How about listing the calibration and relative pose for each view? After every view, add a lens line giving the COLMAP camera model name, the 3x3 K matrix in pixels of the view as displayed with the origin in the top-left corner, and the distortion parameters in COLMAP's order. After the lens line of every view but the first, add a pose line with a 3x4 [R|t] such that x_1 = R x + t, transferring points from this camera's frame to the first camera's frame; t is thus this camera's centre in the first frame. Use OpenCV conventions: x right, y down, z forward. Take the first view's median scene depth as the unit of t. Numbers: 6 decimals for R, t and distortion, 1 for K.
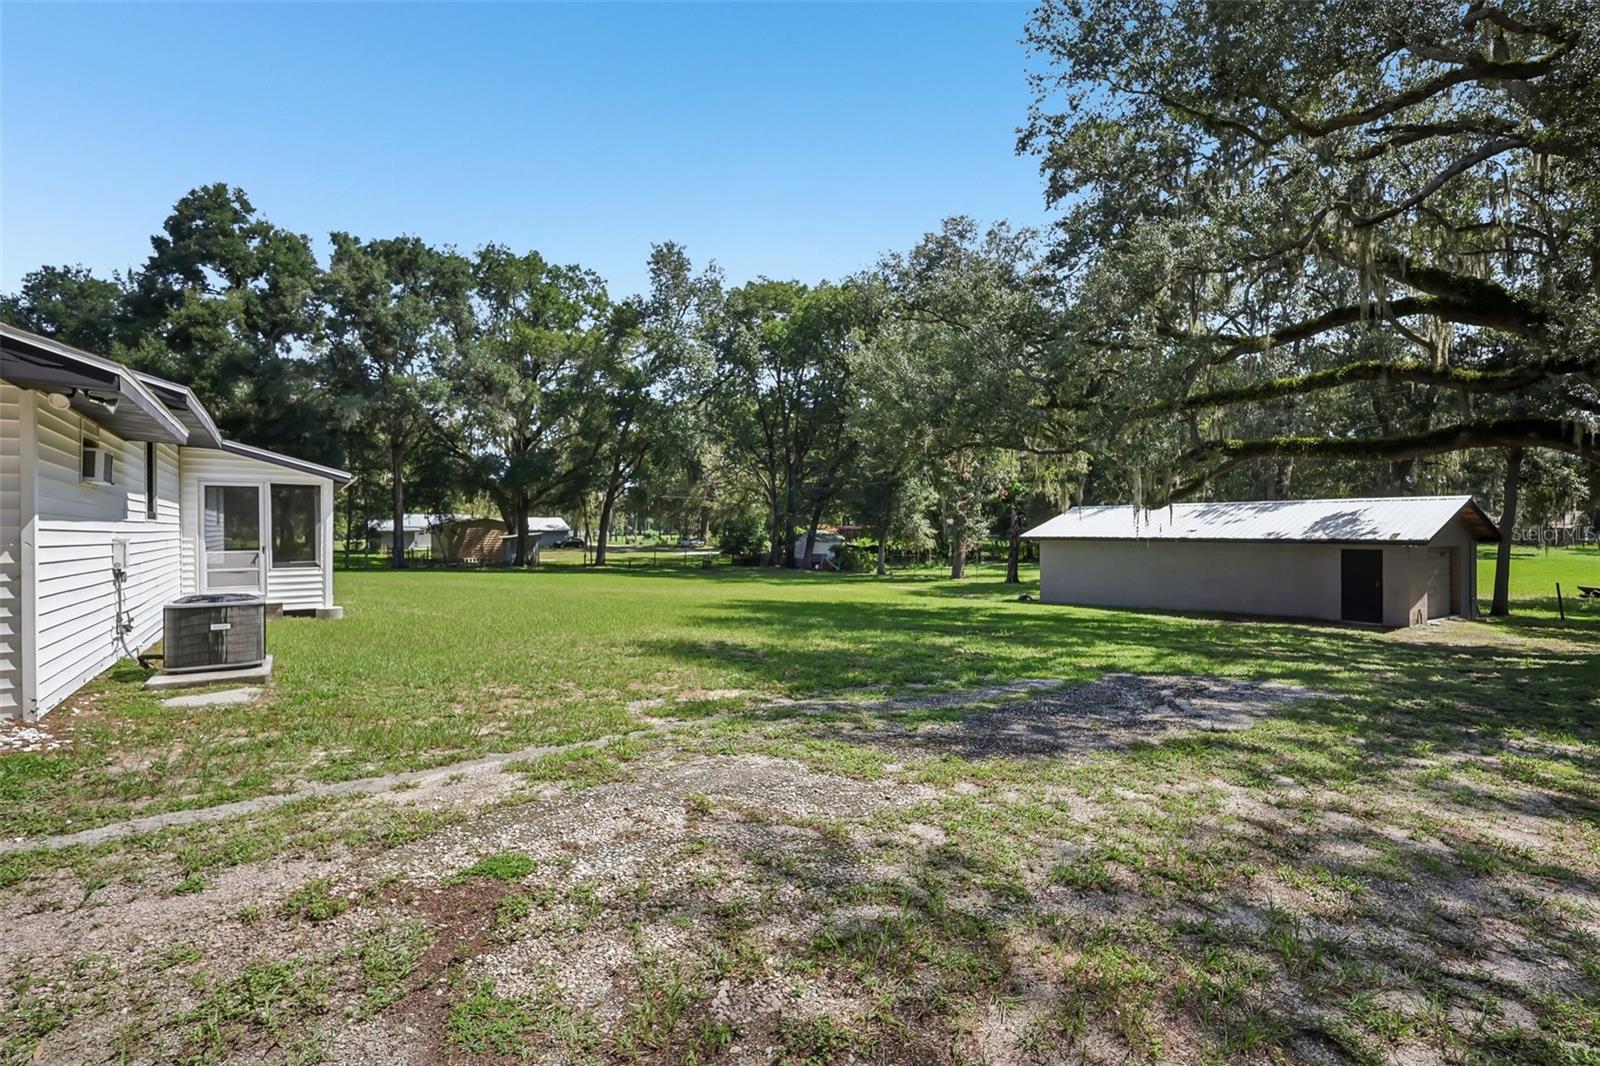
lens RADIAL K [[748.2, 0, 800.1], [0, 748.2, 528.8], [0, 0, 1]] dist [-0.003789, 0.000197]
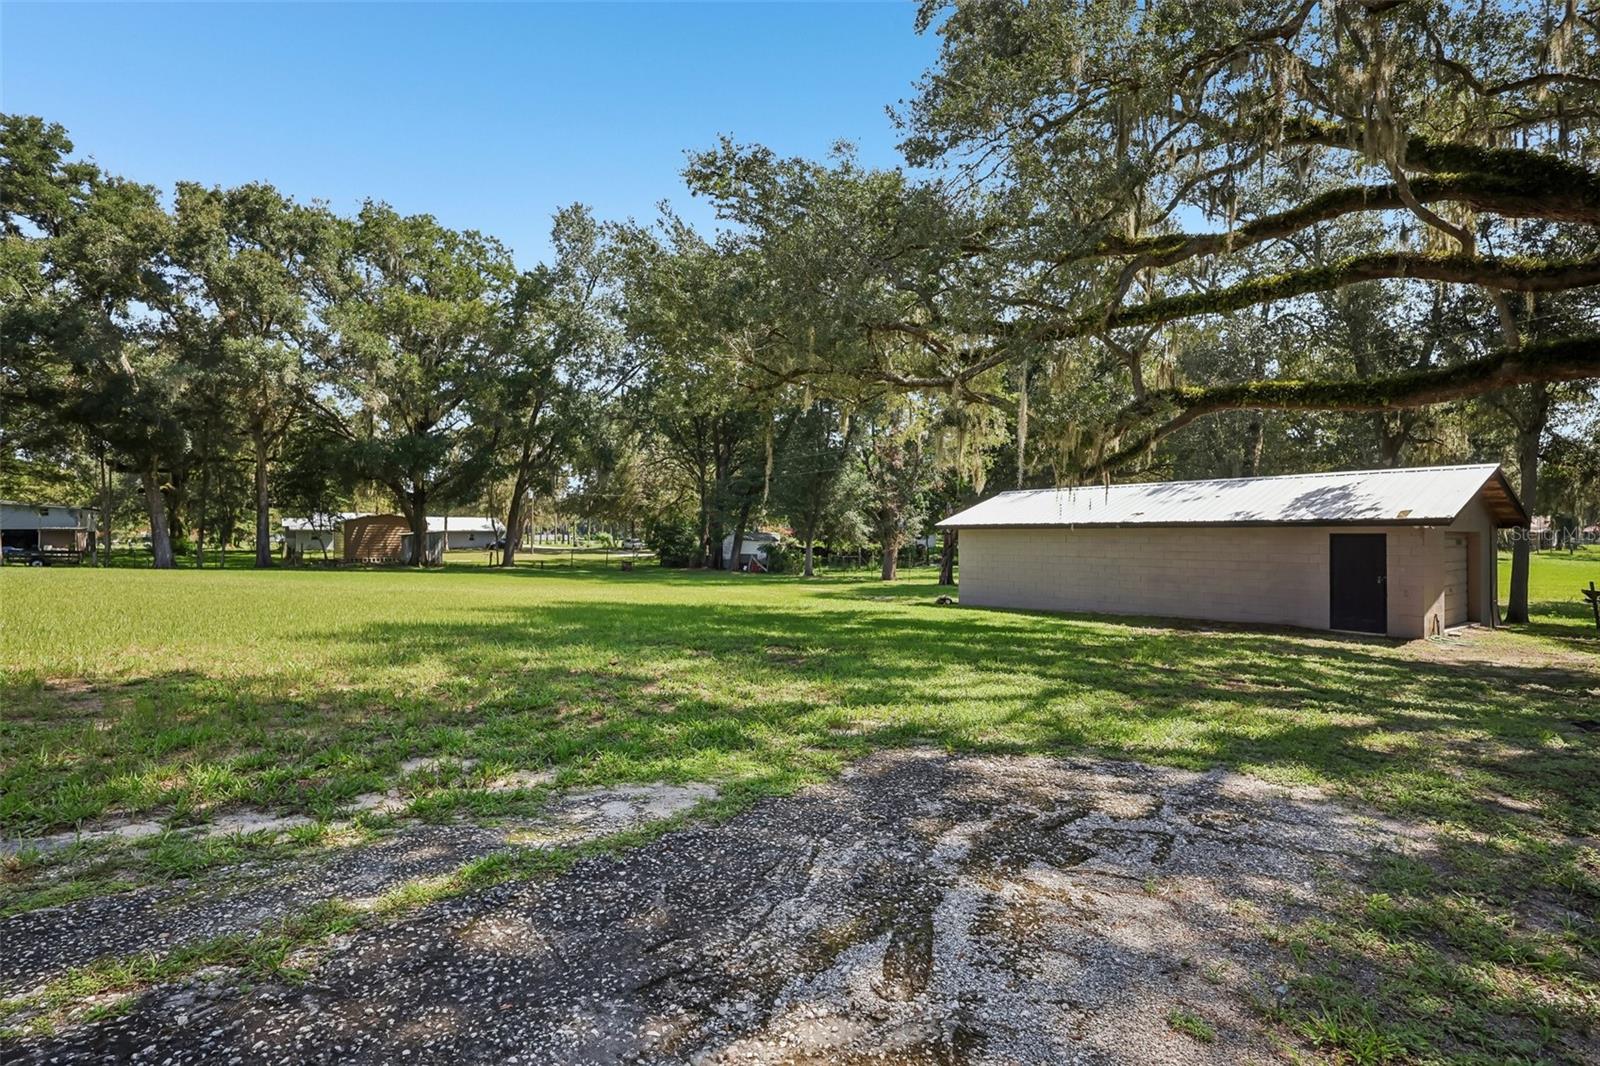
lens RADIAL K [[748.2, 0, 793.8], [0, 748.2, 532.3], [0, 0, 1]] dist [-0.003789, 0.000197]
pose [[0.999555, 0.004716, 0.029459, 0.162174], [-0.004600, 0.999981, -0.004017, 0.030523], [-0.029477, 0.003880, 0.999558, 0.262199]]
